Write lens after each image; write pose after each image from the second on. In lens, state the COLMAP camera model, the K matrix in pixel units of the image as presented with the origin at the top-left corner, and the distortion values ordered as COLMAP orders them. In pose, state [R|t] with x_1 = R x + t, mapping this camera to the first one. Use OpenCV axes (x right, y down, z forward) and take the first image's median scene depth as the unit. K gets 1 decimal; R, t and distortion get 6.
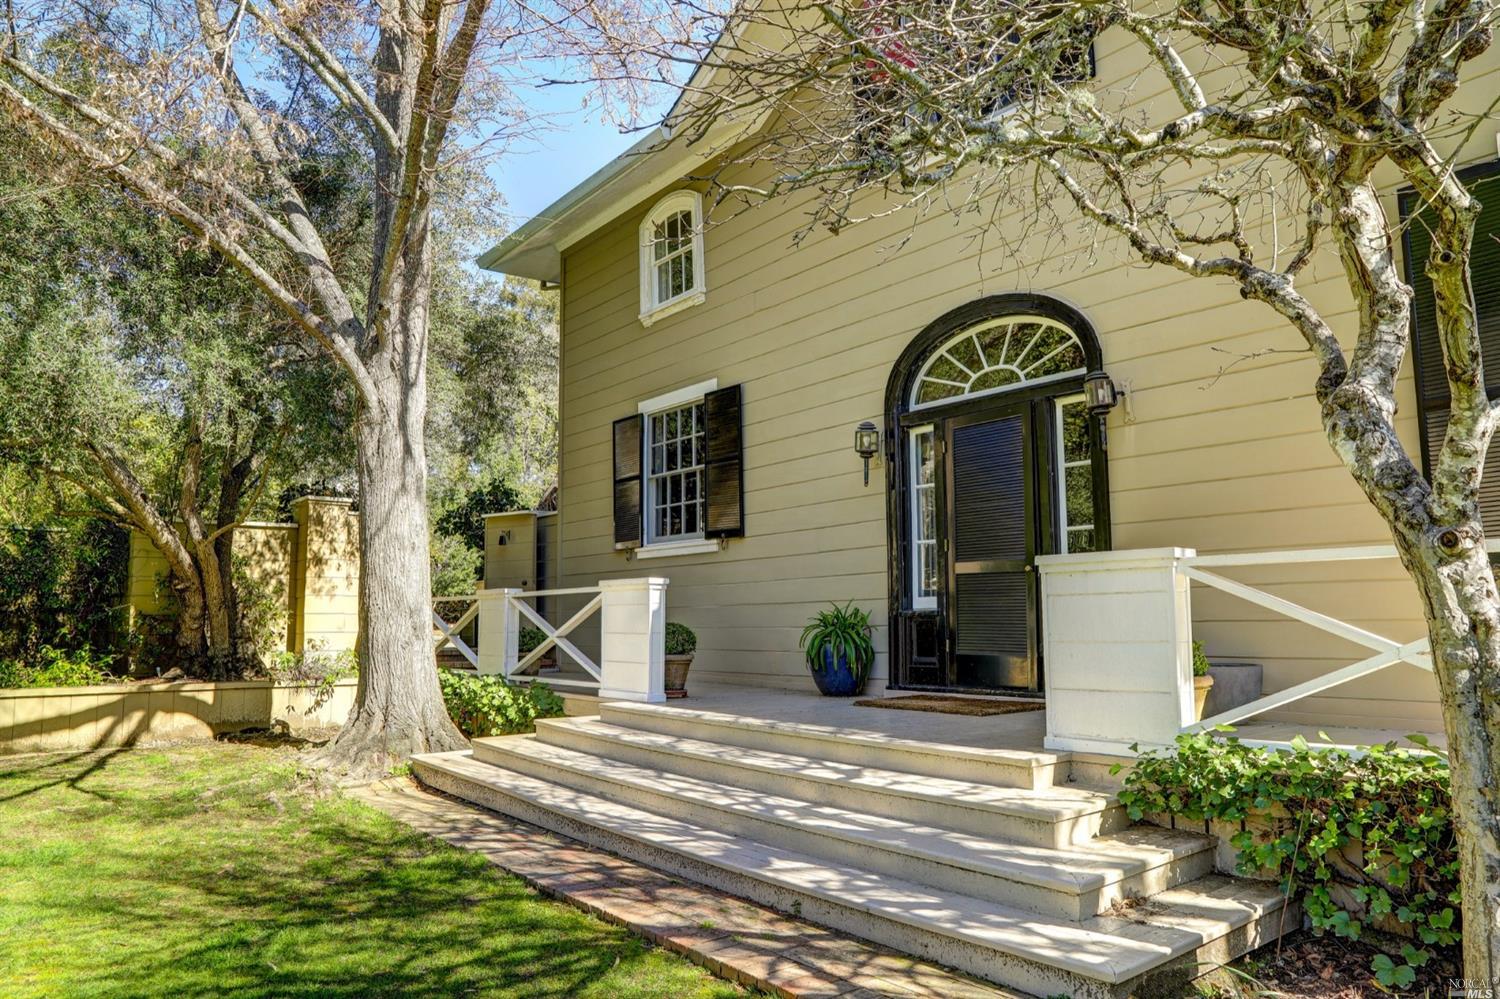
lens RADIAL K [[1011.0, 0, 750.0], [0, 1011.0, 499.5], [0, 0, 1]] dist [-0.048619, -0.000069]
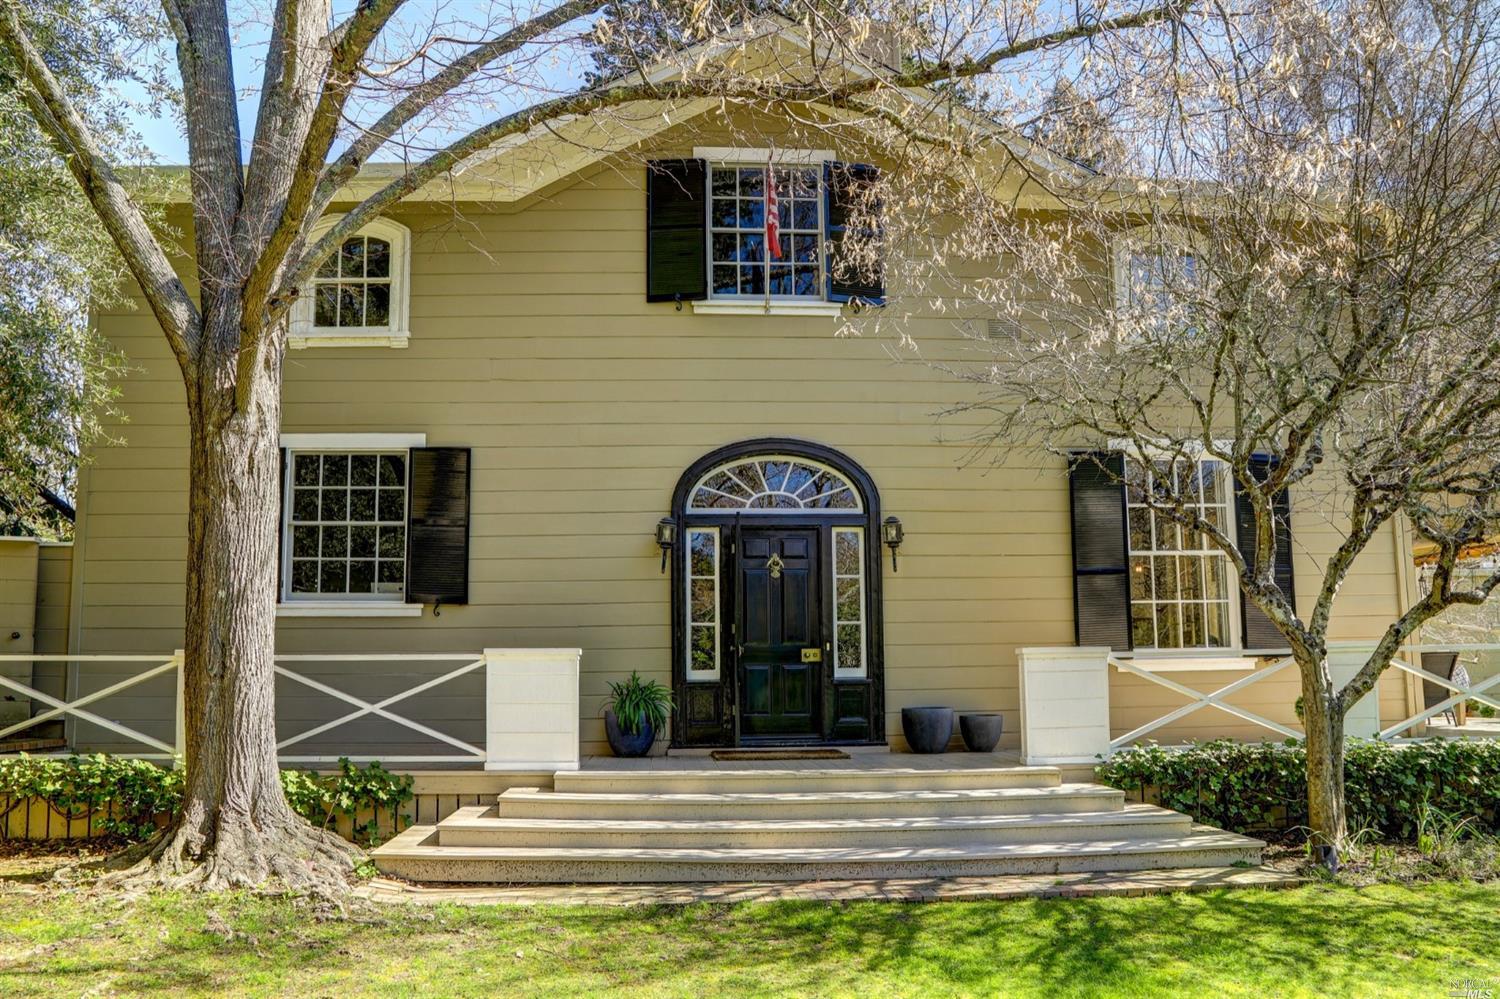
lens RADIAL K [[1032.4, 0, 751.4], [0, 1032.4, 579.1], [0, 0, 1]] dist [-0.106611, -0.000531]
pose [[0.575511, 0.085643, 0.813298, -0.791709], [-0.092306, 0.994949, -0.039453, 0.031393], [-0.812568, -0.052367, 0.580509, 0.243842]]
